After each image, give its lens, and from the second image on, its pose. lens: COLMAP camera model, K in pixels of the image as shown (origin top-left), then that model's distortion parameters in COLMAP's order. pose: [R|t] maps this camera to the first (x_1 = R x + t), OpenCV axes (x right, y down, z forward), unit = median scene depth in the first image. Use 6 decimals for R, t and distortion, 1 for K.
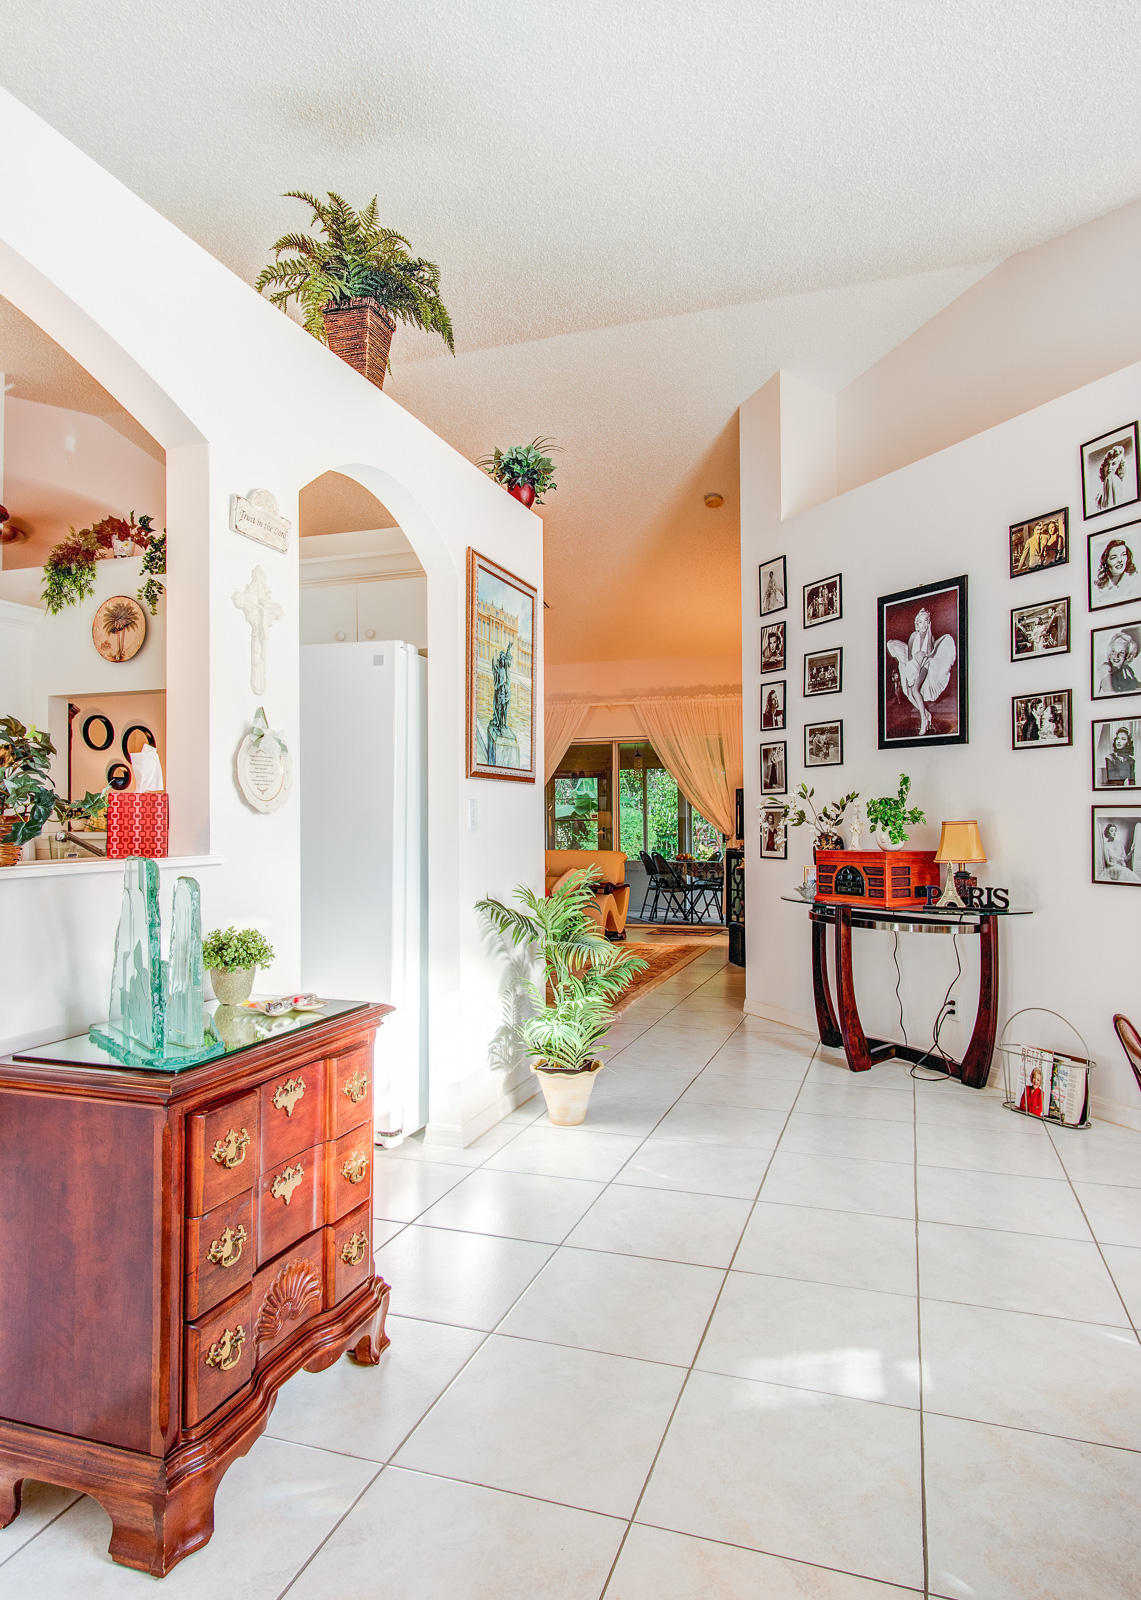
lens RADIAL K [[954.9, 0, 593.9], [0, 954.9, 797.4], [0, 0, 1]] dist [0.001841, 0.000439]
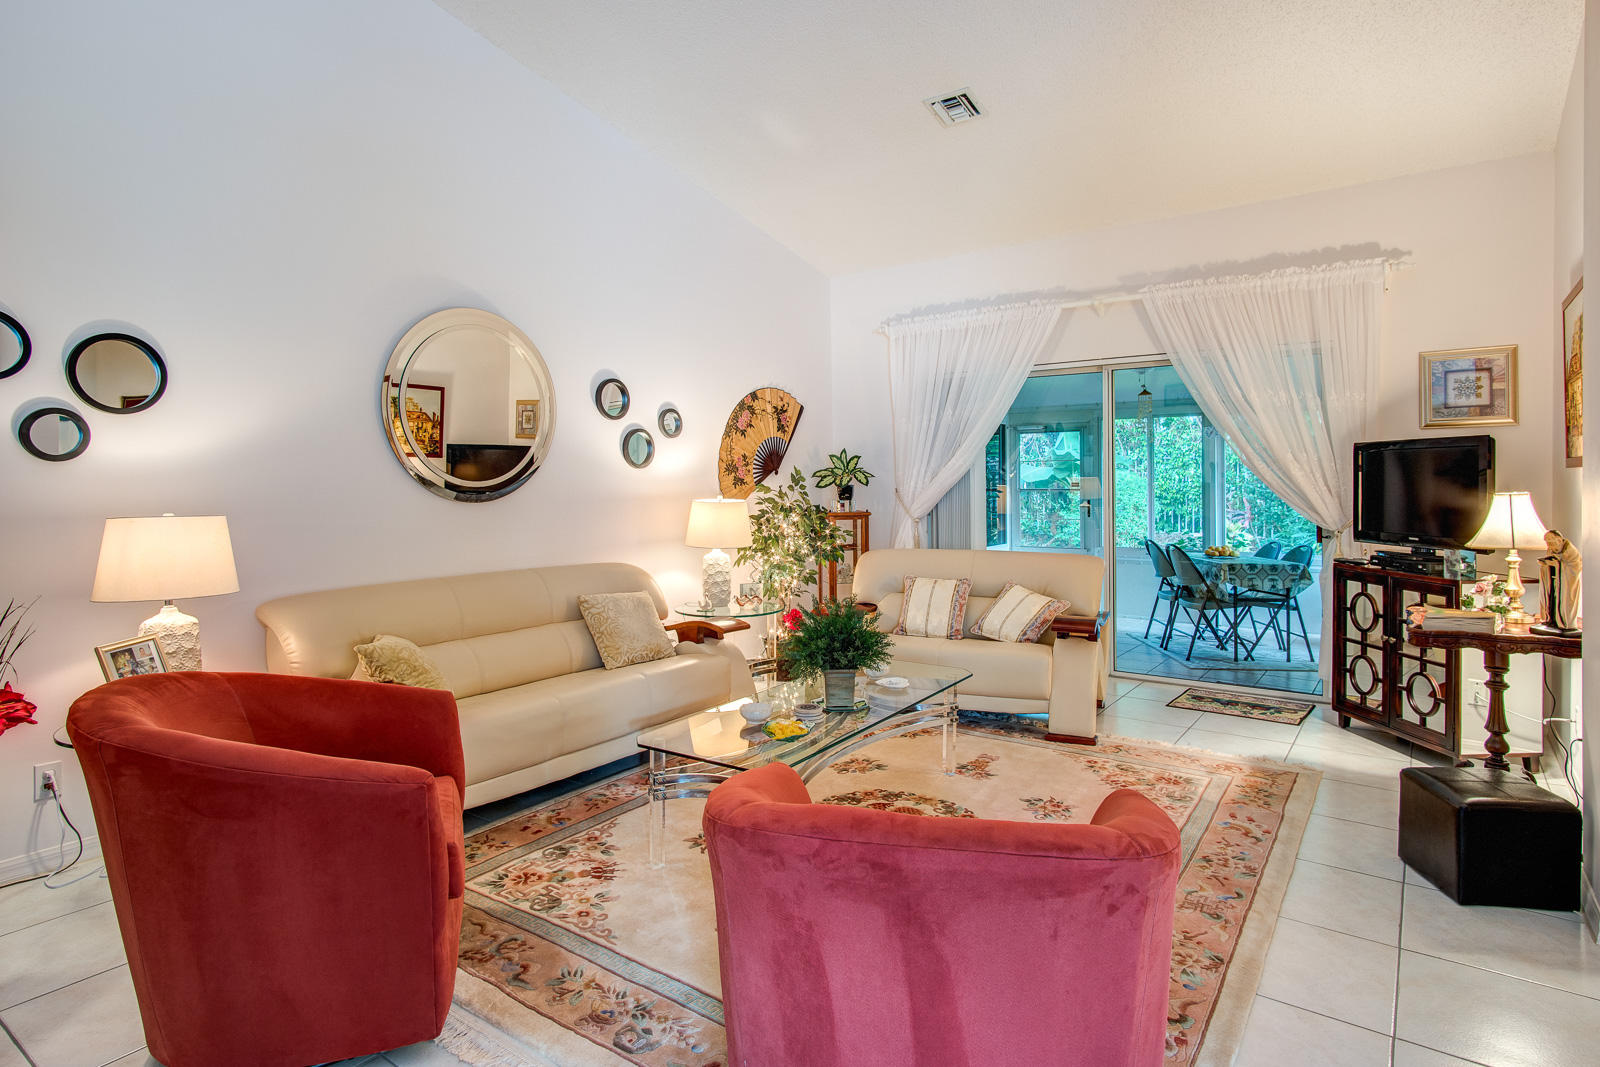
lens RADIAL K [[890.8, 0, 804.3], [0, 890.8, 485.7], [0, 0, 1]] dist [0.000565, 0.000453]
pose [[0.954573, 0.001660, -0.297974, 0.018560], [0.008372, 0.999440, 0.032387, -0.009146], [0.297861, -0.033411, 0.954024, 1.011775]]
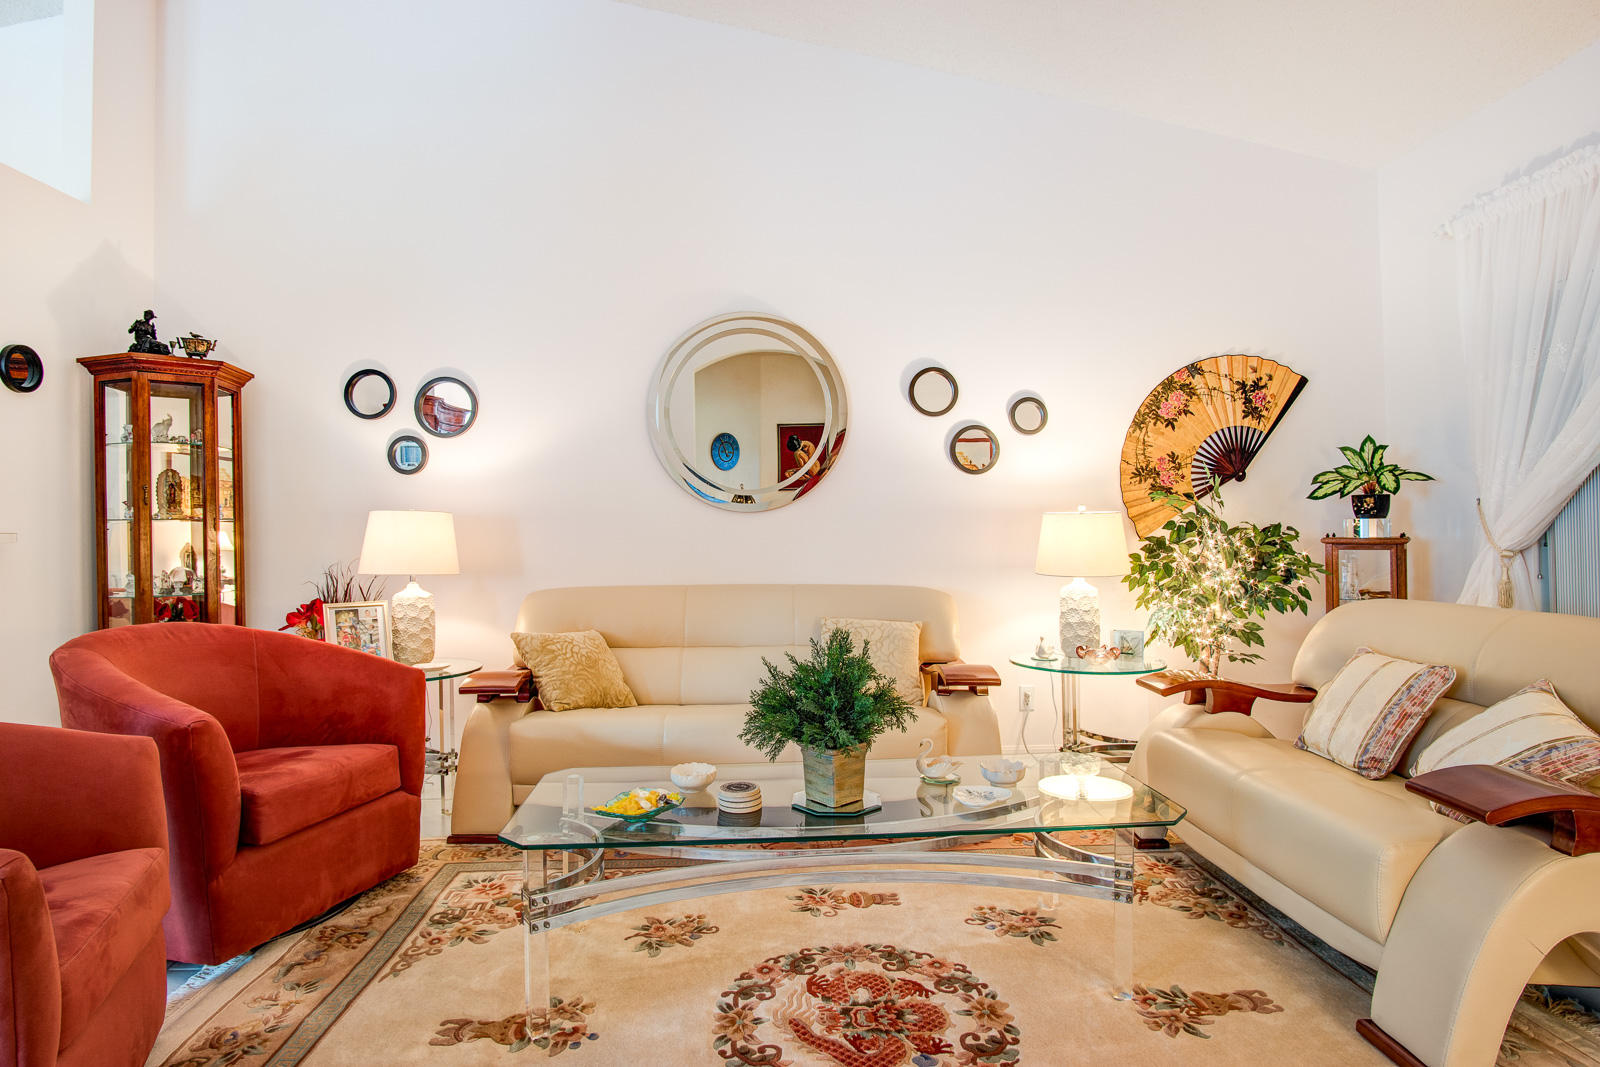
lens RADIAL K [[861.7, 0, 800.0], [0, 861.7, 533.5], [0, 0, 1]] dist [-0.021013, -0.000842]
pose [[0.337646, 0.009458, -0.941226, 0.261172], [0.024983, 0.999507, 0.019006, 0.044578], [0.940941, -0.029932, 0.337244, 1.570441]]
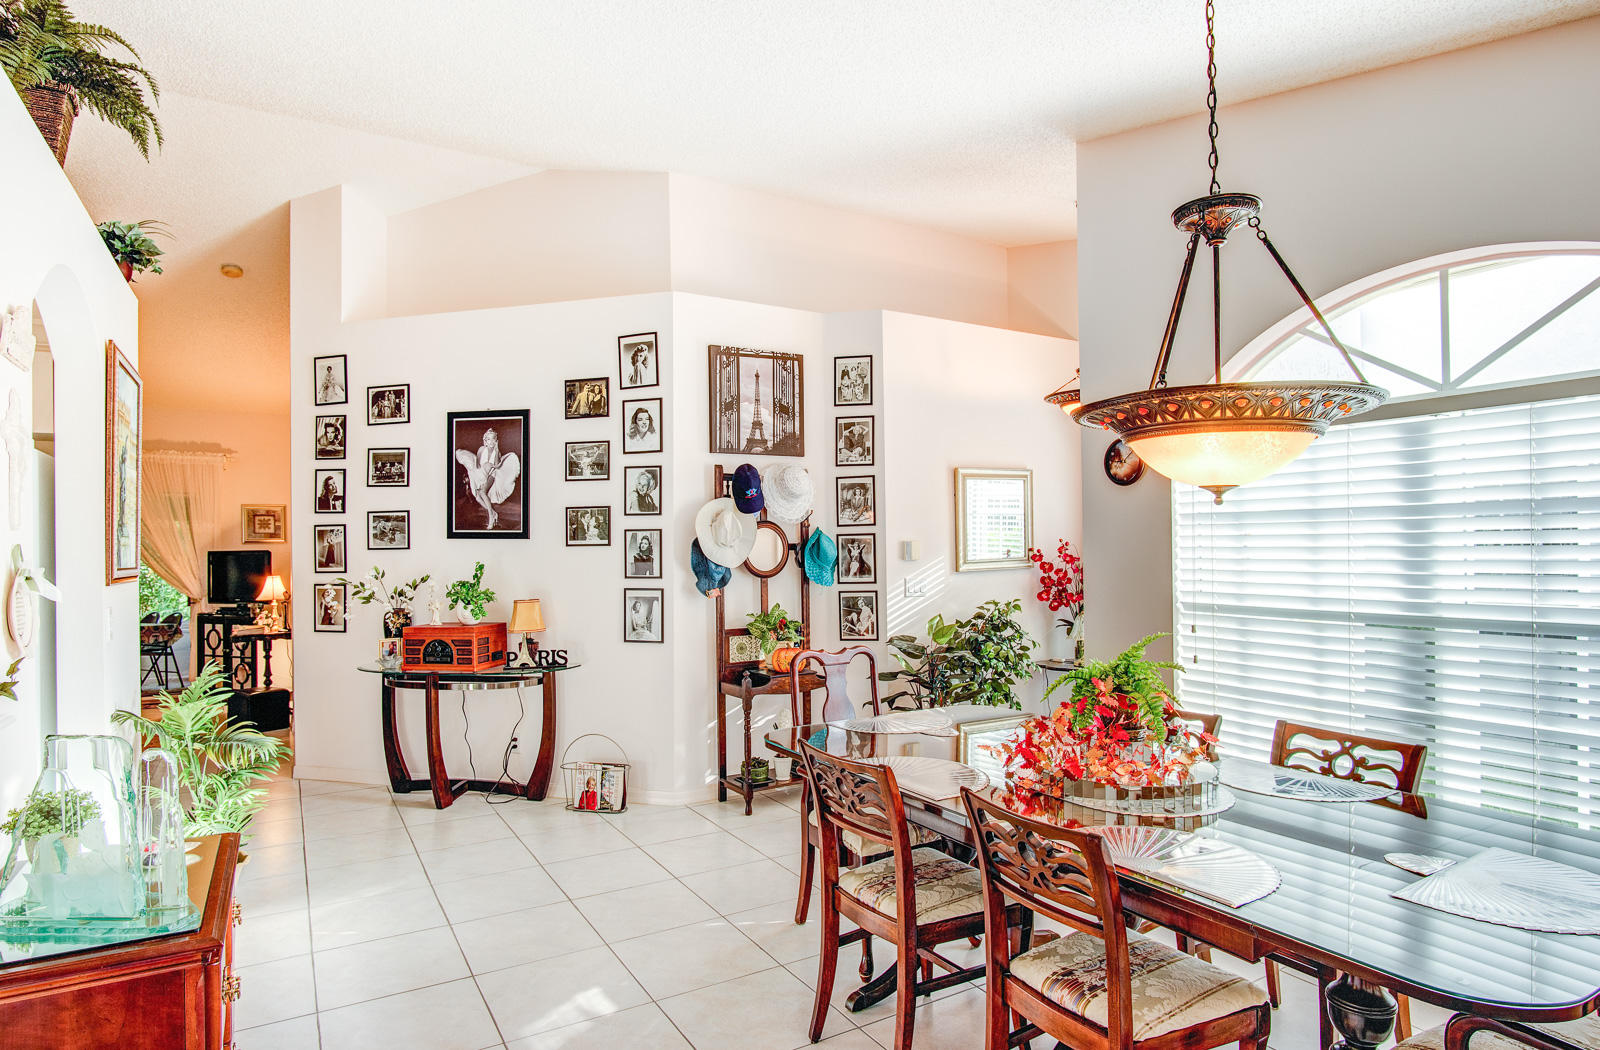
lens RADIAL K [[866.6, 0, 801.7], [0, 866.6, 545.2], [0, 0, 1]] dist [-0.038350, 0.000344]
pose [[0.654678, 0.002871, 0.755902, -0.246290], [-0.009330, 0.999947, 0.004284, -0.054626], [-0.755850, -0.009857, 0.654671, -0.049239]]
